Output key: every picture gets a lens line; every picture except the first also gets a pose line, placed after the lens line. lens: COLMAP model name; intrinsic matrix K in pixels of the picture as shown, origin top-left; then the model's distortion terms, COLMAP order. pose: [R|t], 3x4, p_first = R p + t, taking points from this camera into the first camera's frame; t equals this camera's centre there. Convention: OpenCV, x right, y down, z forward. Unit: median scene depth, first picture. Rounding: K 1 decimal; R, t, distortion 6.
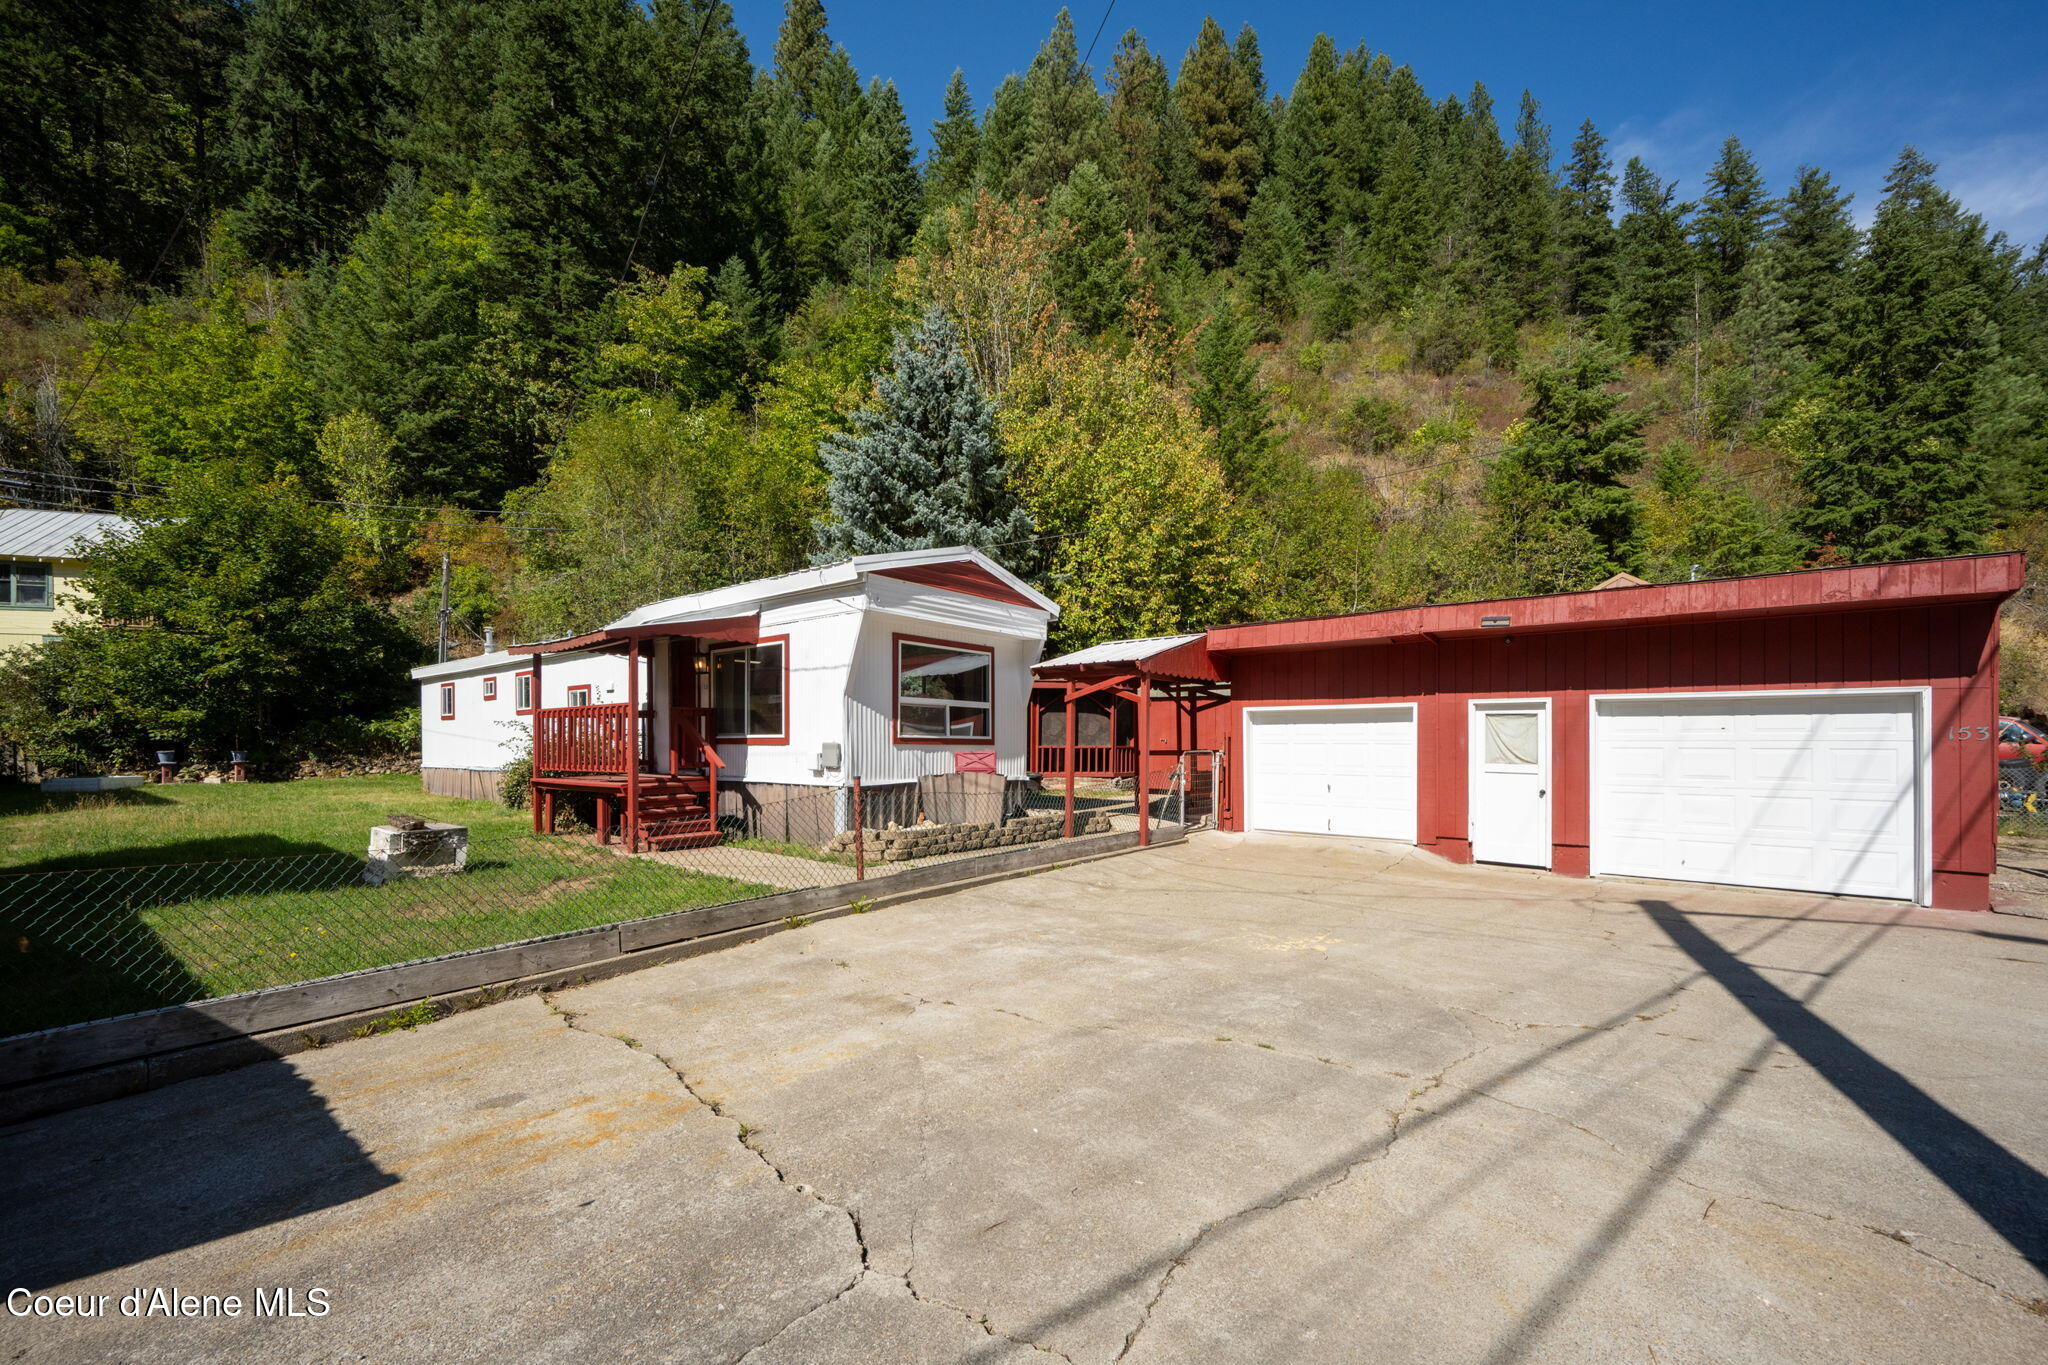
lens RADIAL K [[805.6, 0, 1035.1], [0, 805.6, 734.5], [0, 0, 1]] dist [-0.002926, 0.000969]
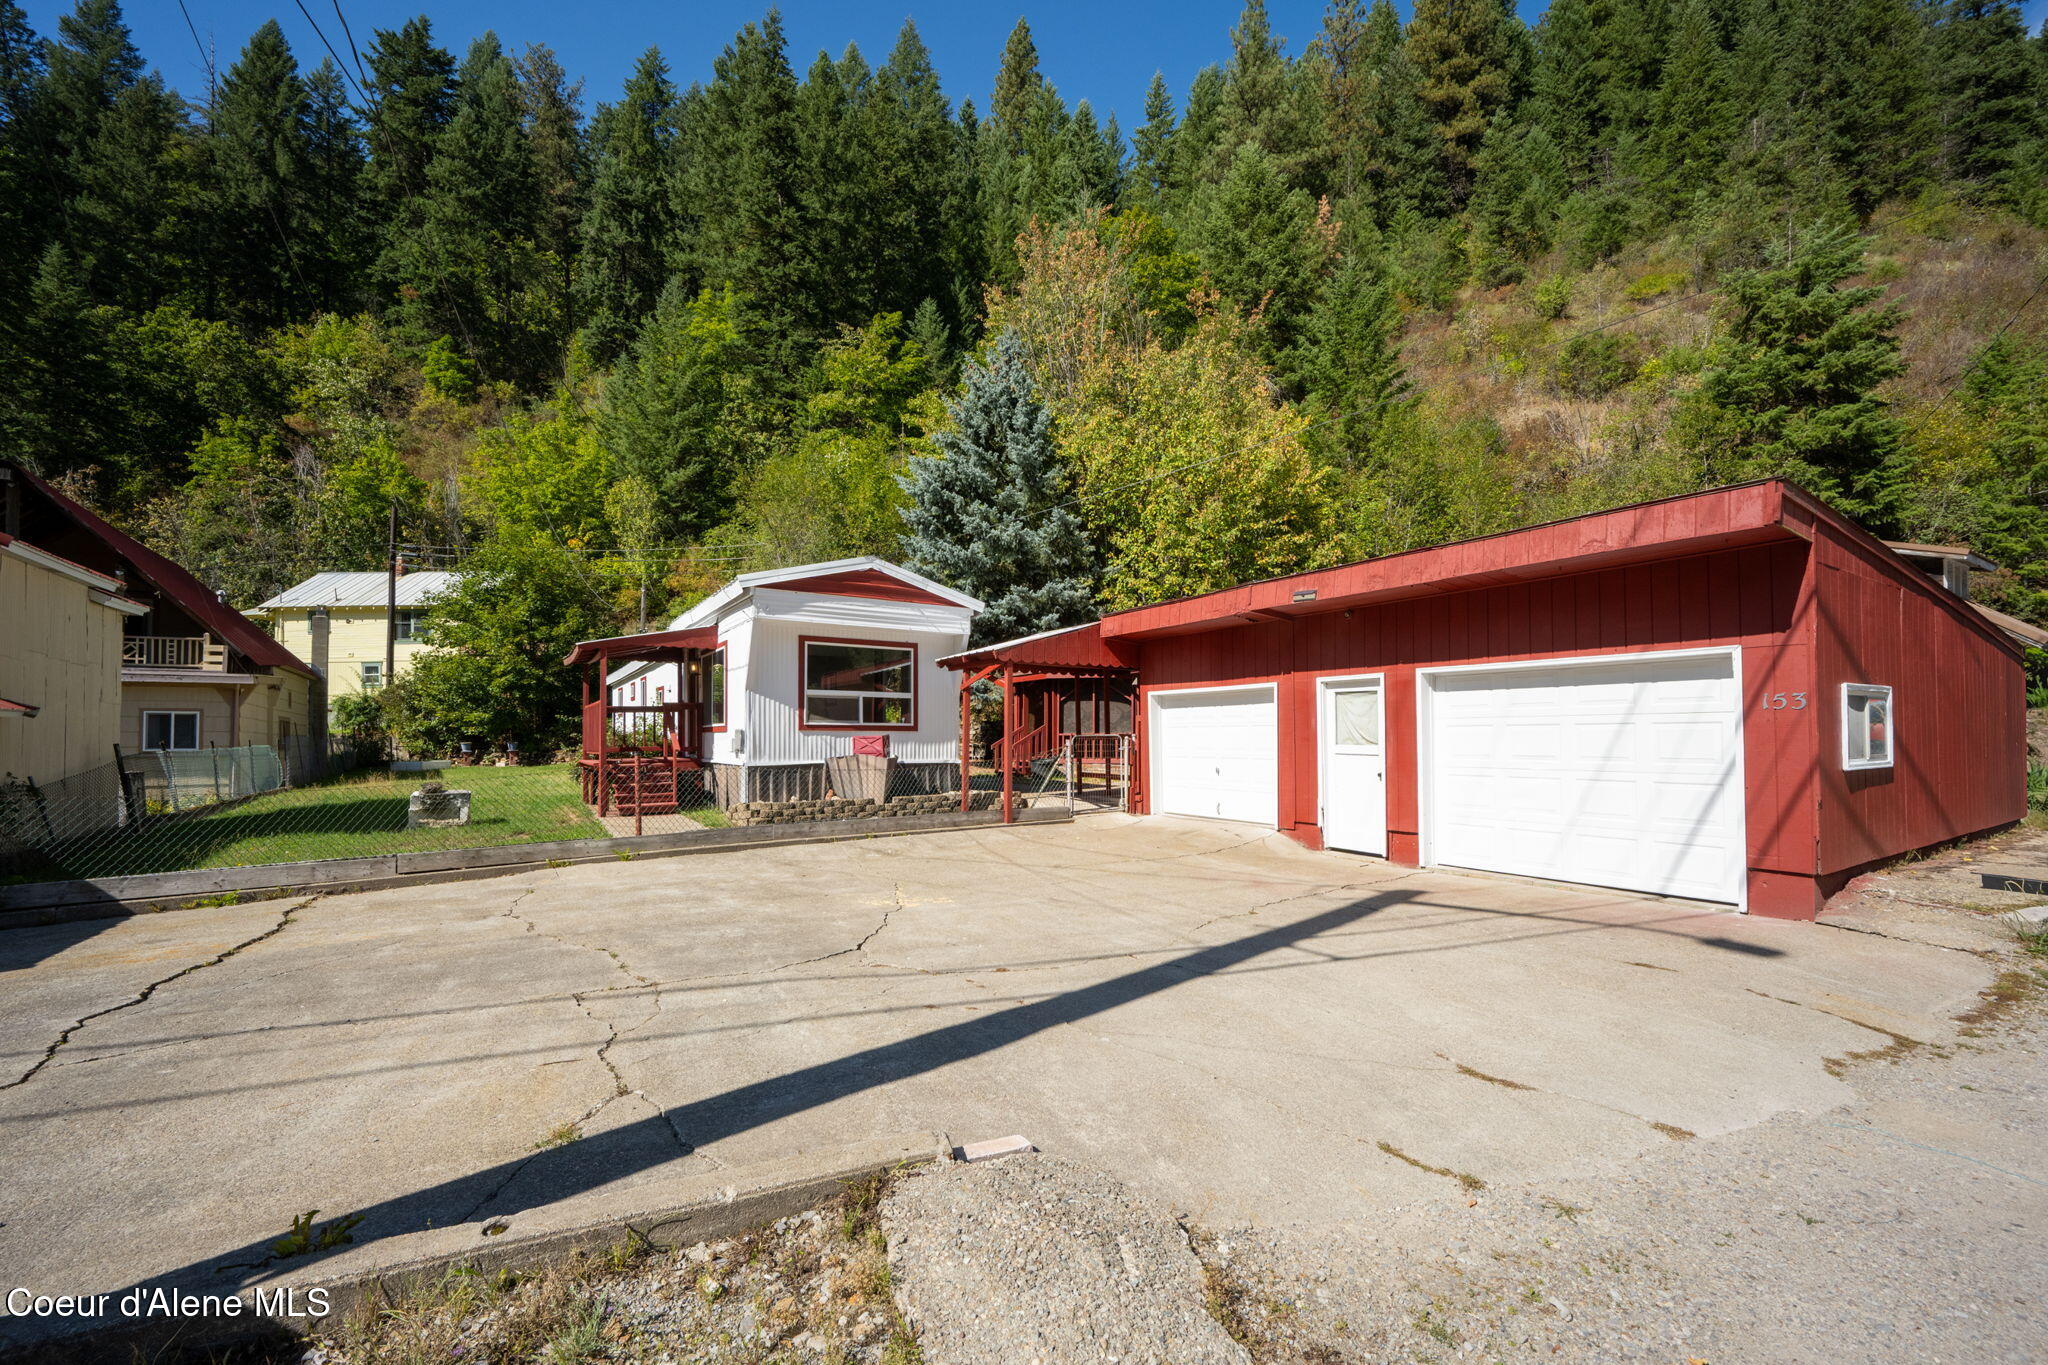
lens RADIAL K [[805.6, 0, 1028.8], [0, 805.6, 706.9], [0, 0, 1]] dist [-0.002926, 0.000969]
pose [[0.951822, -0.018236, -0.306108, 0.179171], [0.009822, 0.999531, -0.029006, 0.005453], [0.306493, 0.024602, 0.951555, -0.003181]]
